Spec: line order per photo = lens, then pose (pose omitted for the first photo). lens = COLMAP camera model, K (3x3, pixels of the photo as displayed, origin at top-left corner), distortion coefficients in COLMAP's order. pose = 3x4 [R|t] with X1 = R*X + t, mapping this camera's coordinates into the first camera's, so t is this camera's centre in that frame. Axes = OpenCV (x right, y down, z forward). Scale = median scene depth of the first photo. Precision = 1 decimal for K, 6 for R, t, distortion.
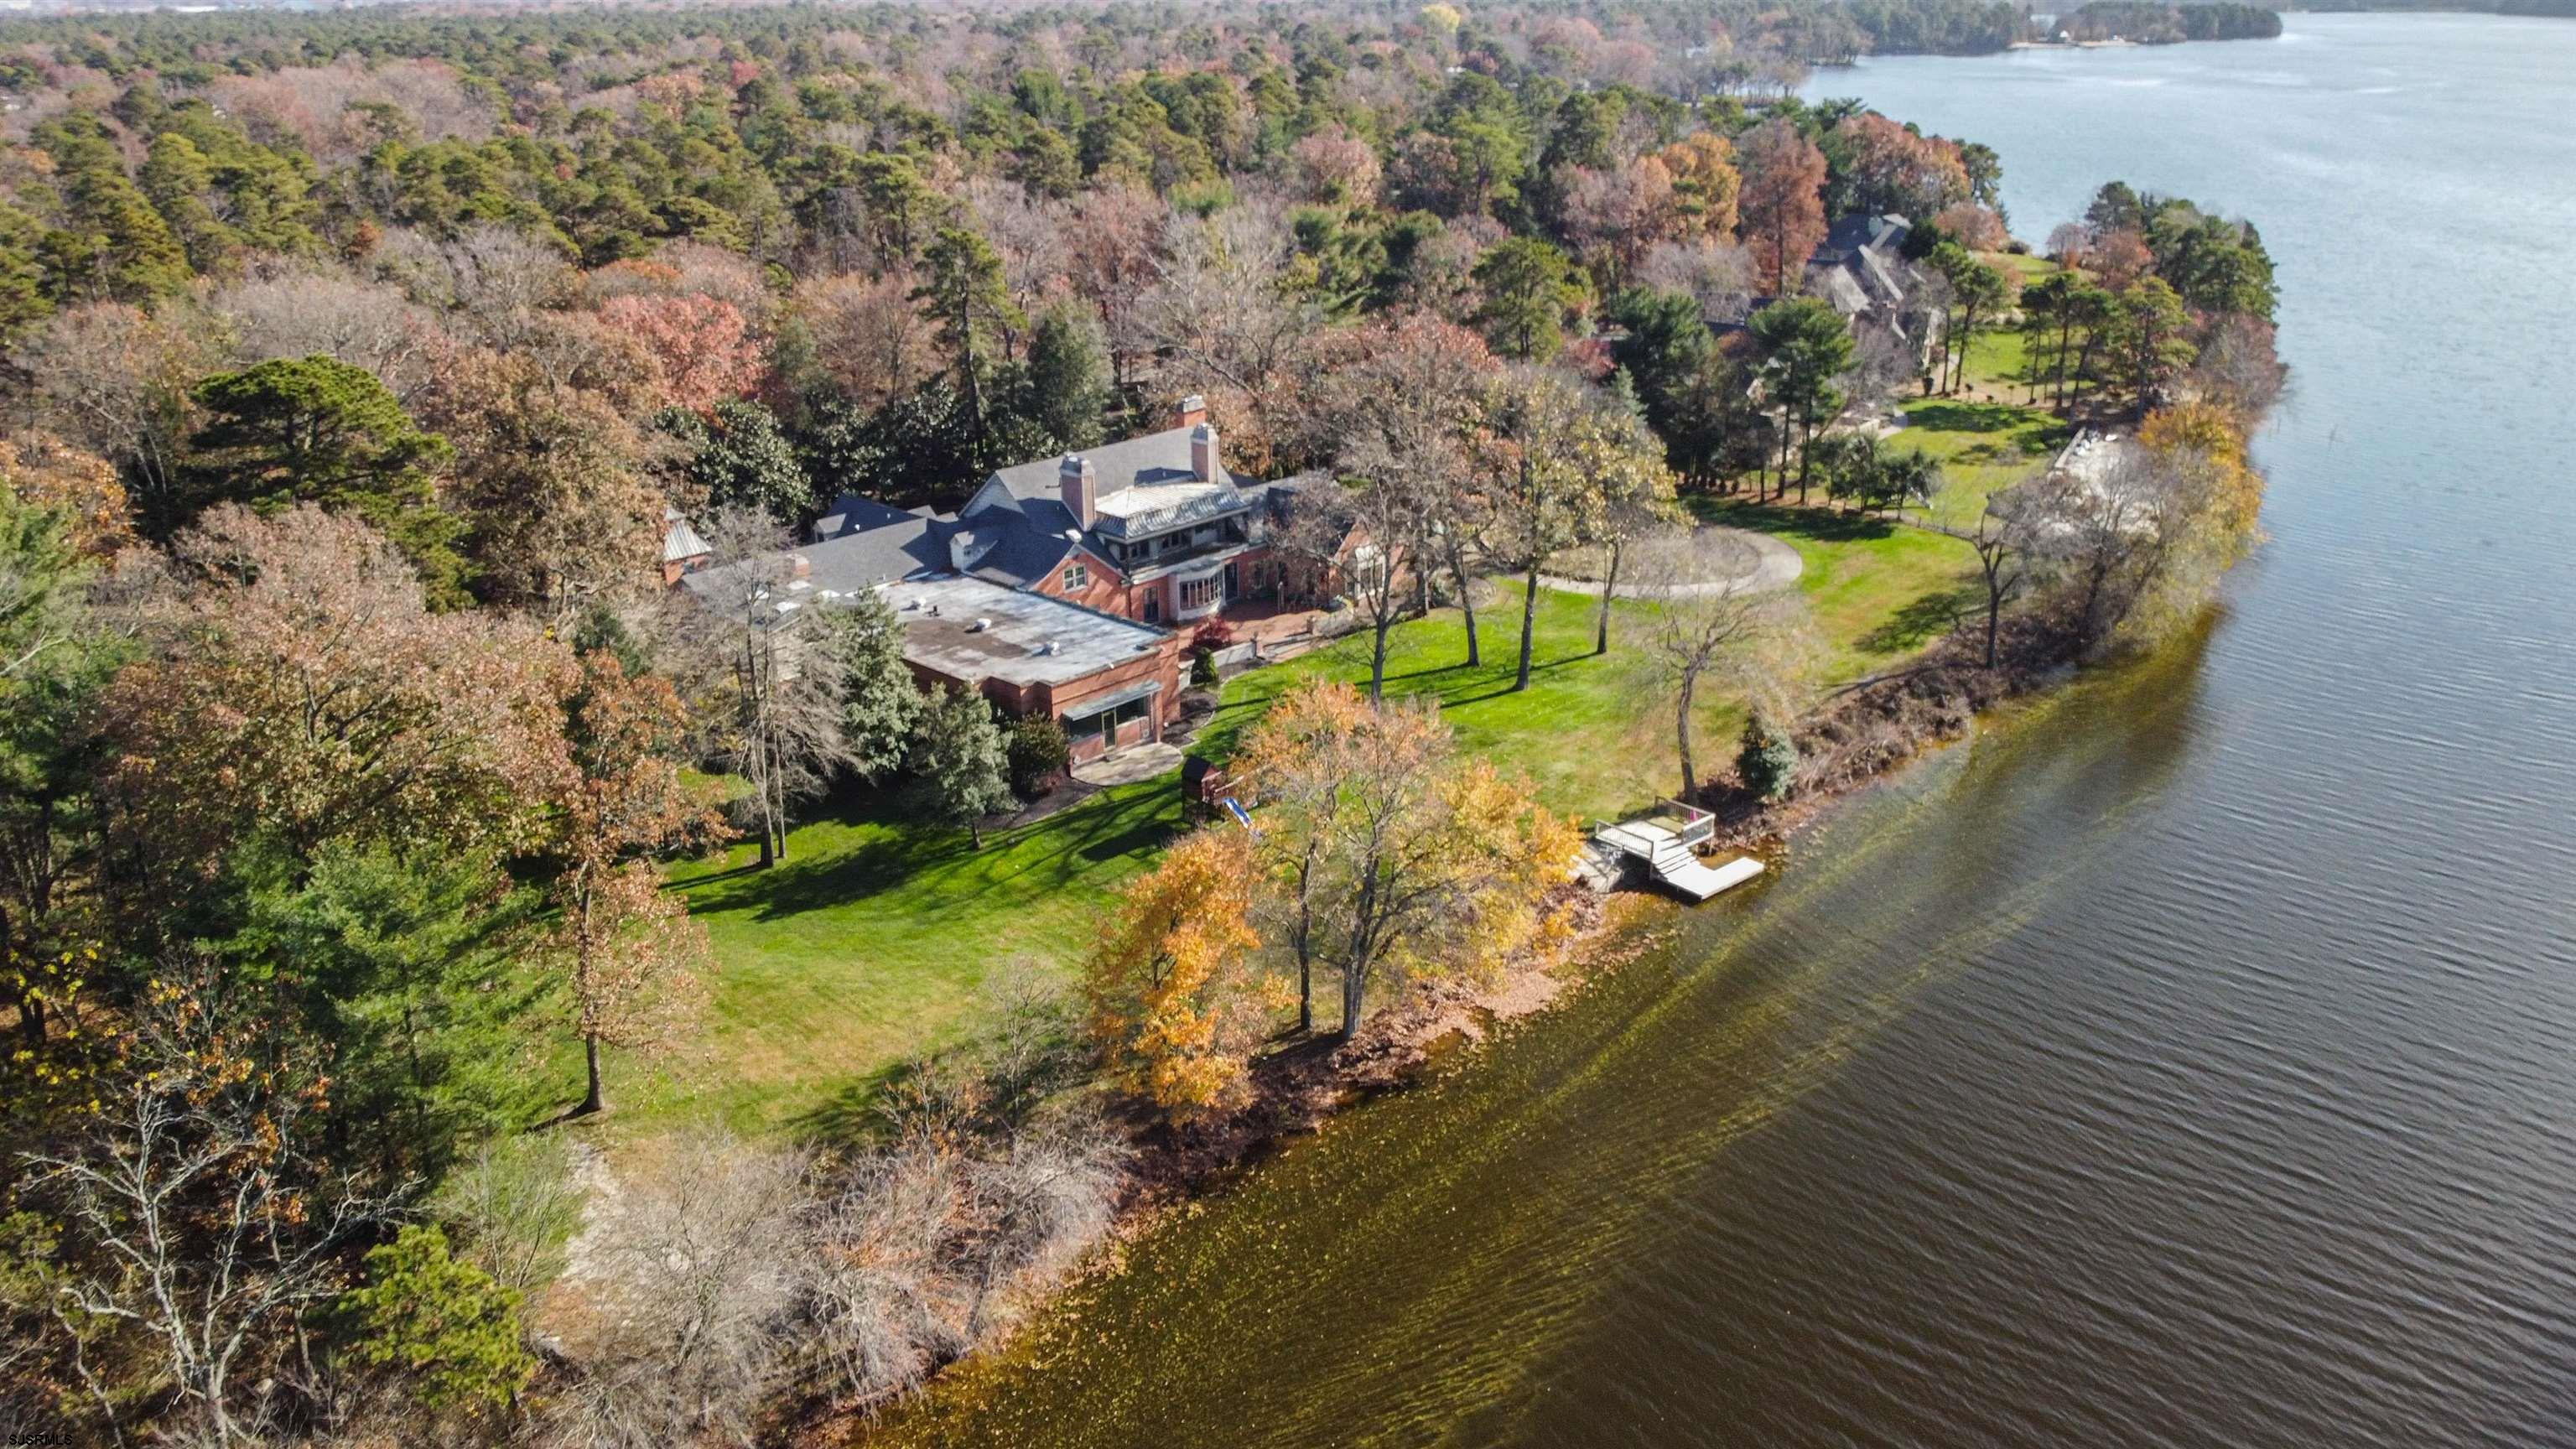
lens RADIAL K [[1944.0, 0, 1288.0], [0, 1944.0, 724.5], [0, 0, 1]] dist [-0.001286, 0.006673]
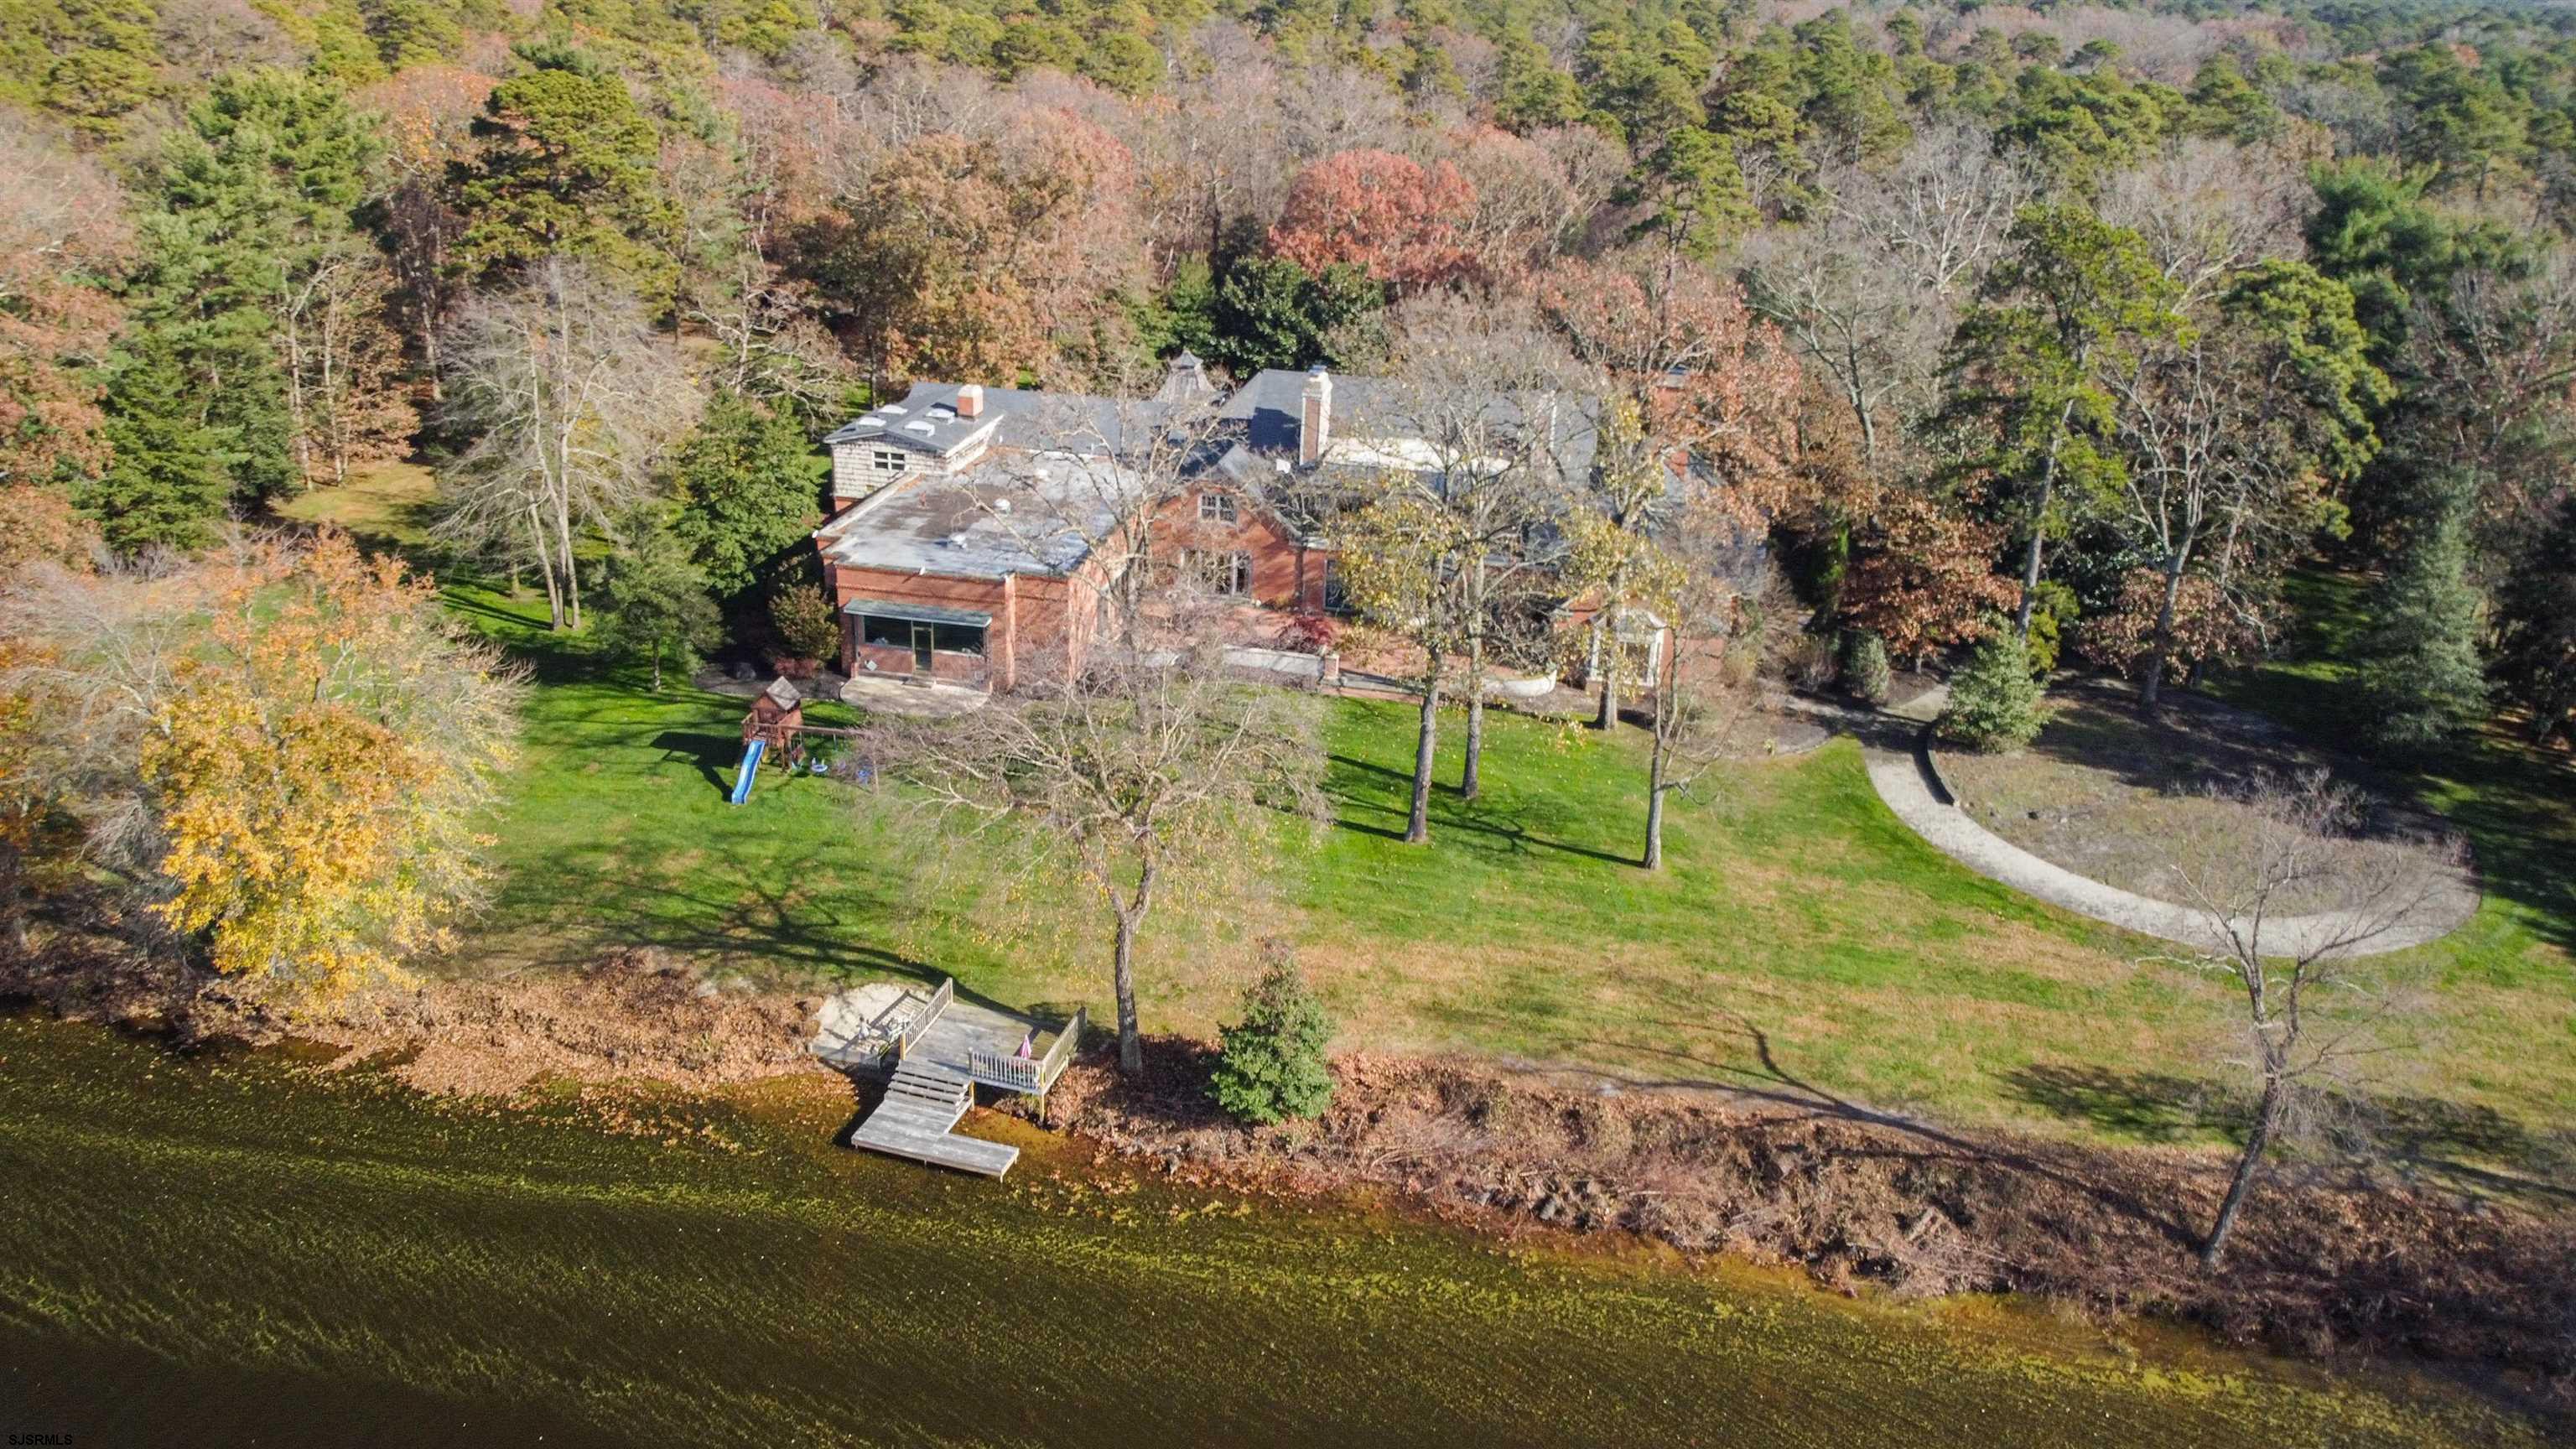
lens RADIAL K [[1944.0, 0, 1288.0], [0, 1944.0, 724.5], [0, 0, 1]] dist [-0.001286, 0.006673]
pose [[0.528725, 0.349935, -0.773302, 0.526056], [-0.345561, 0.920883, 0.180450, -0.140347], [0.775266, 0.171814, 0.607818, 0.525394]]
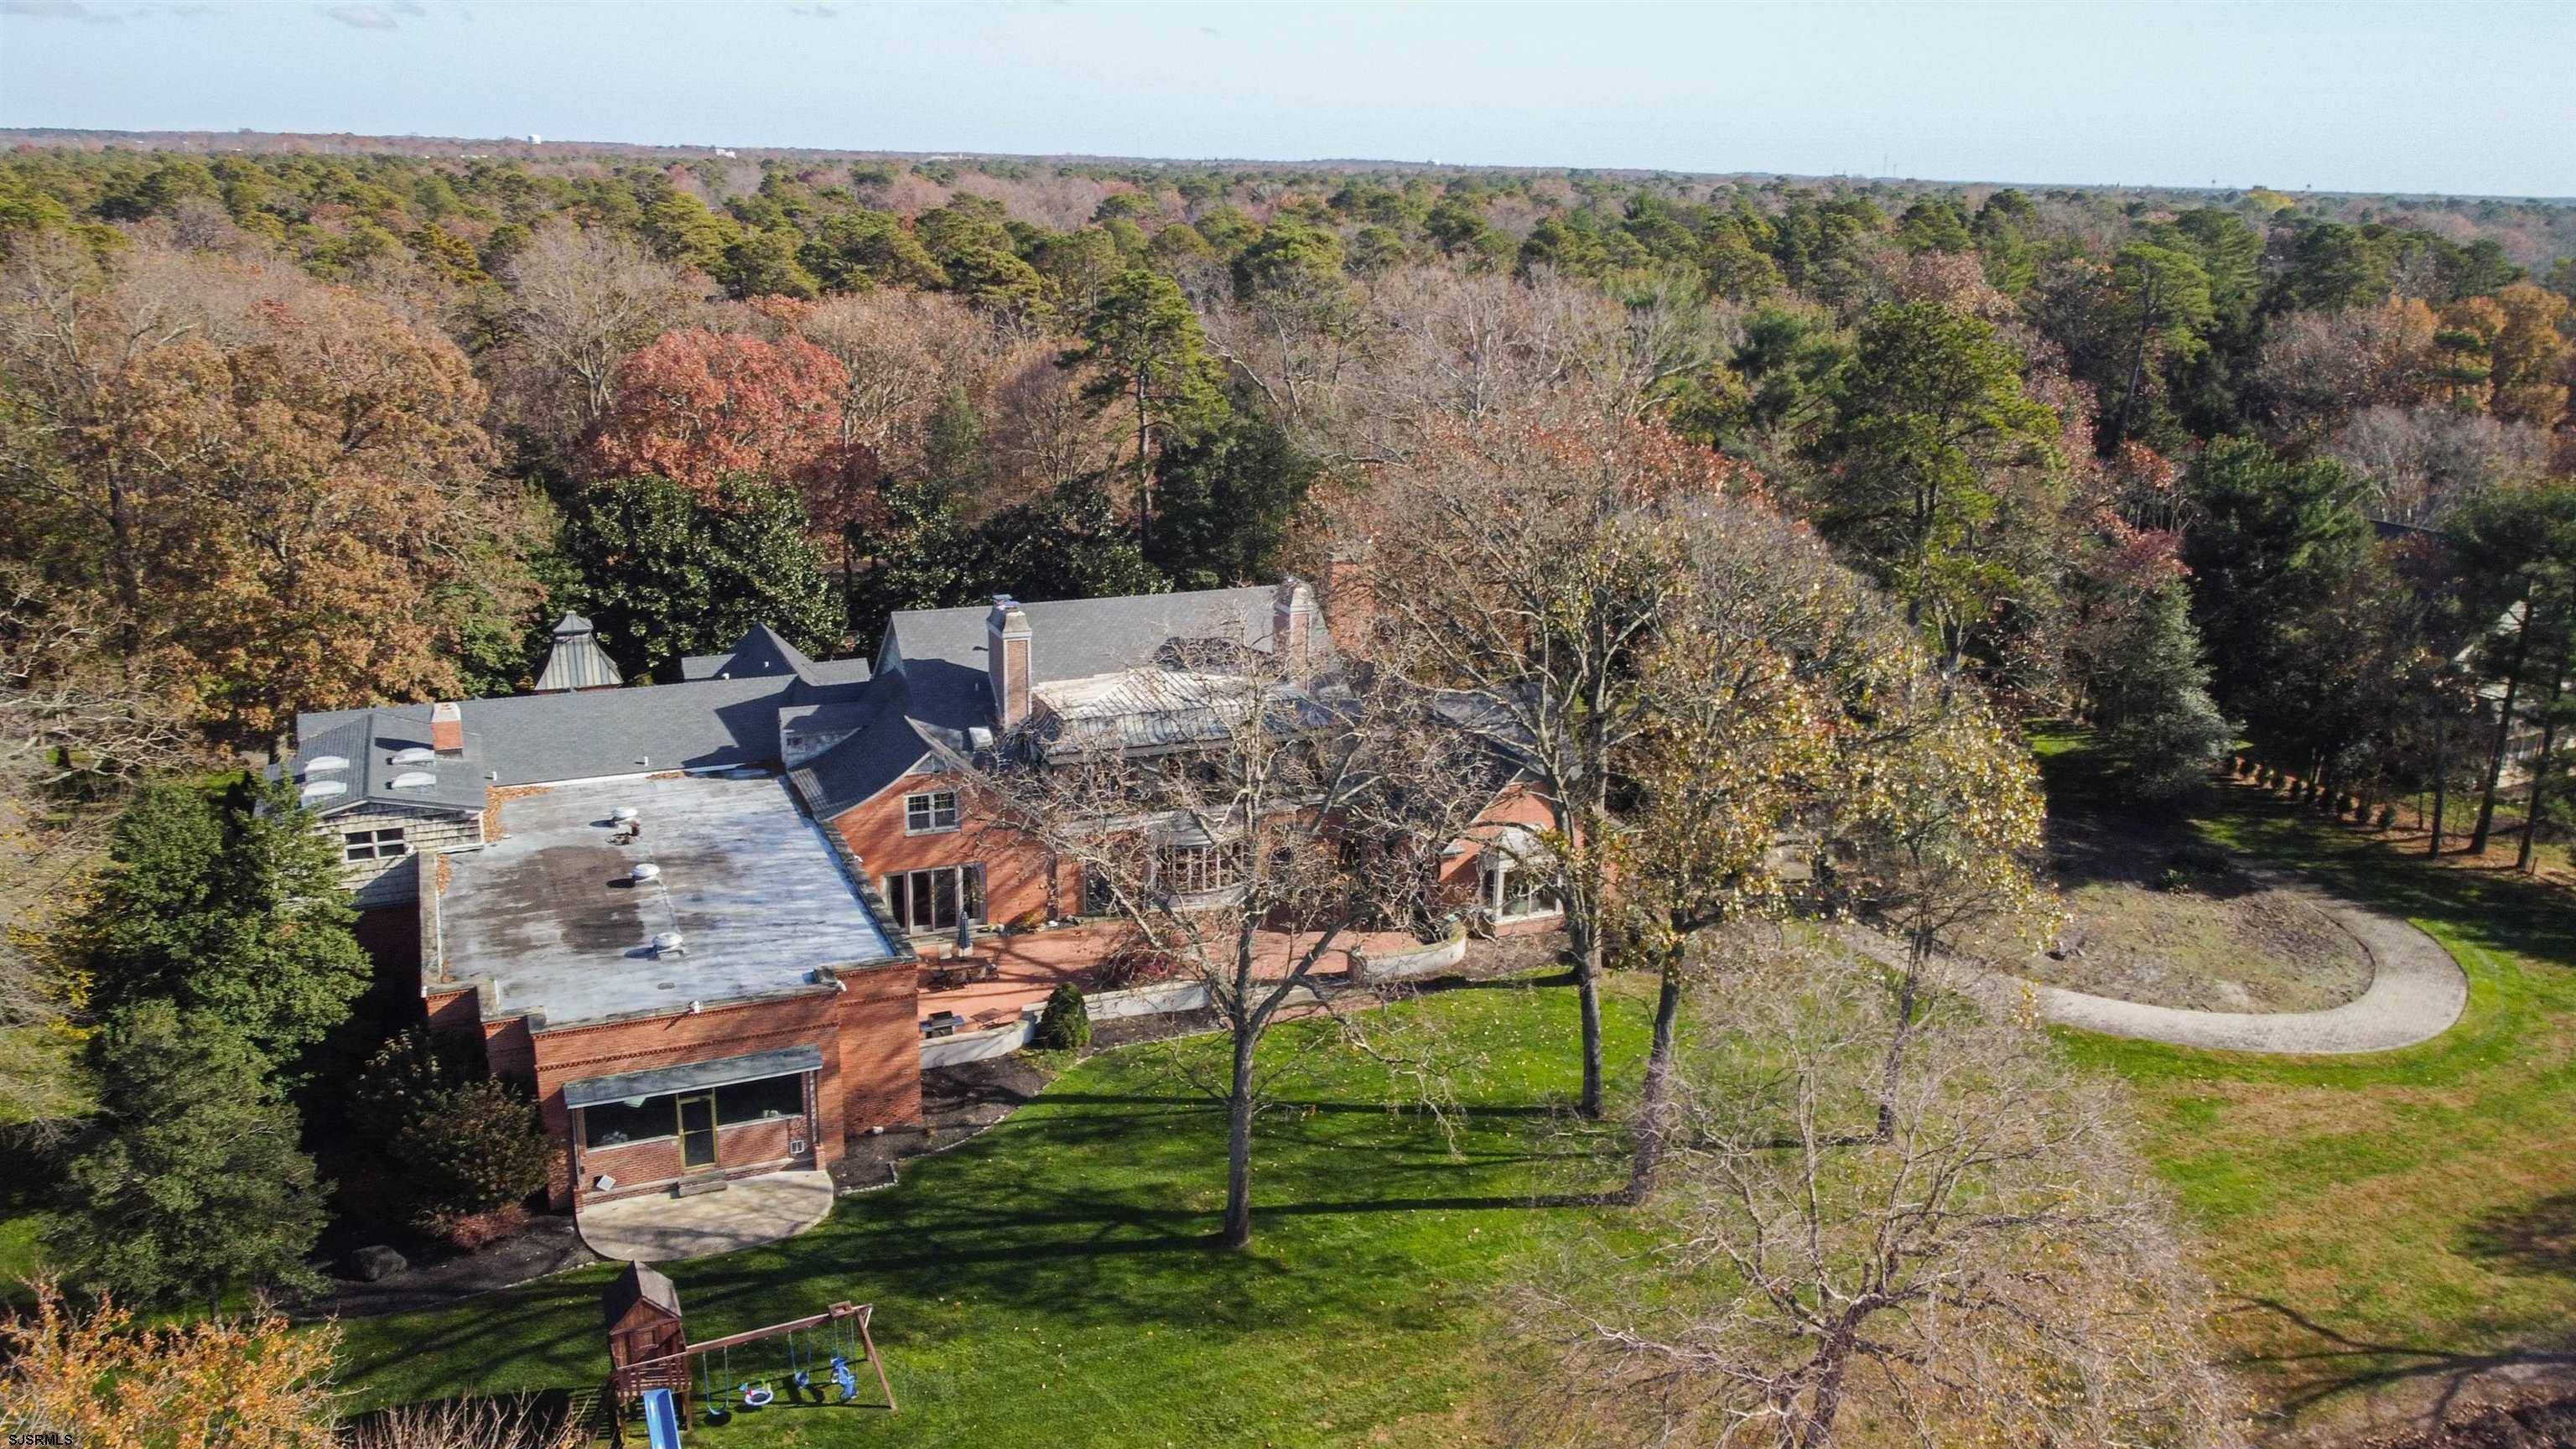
lens RADIAL K [[1944.0, 0, 1288.0], [0, 1944.0, 724.5], [0, 0, 1]] dist [-0.001286, 0.006673]
pose [[0.920042, 0.137796, -0.366790, 0.180227], [-0.170211, 0.983735, -0.057382, -0.081162], [0.352918, 0.115225, 0.928532, 0.483202]]
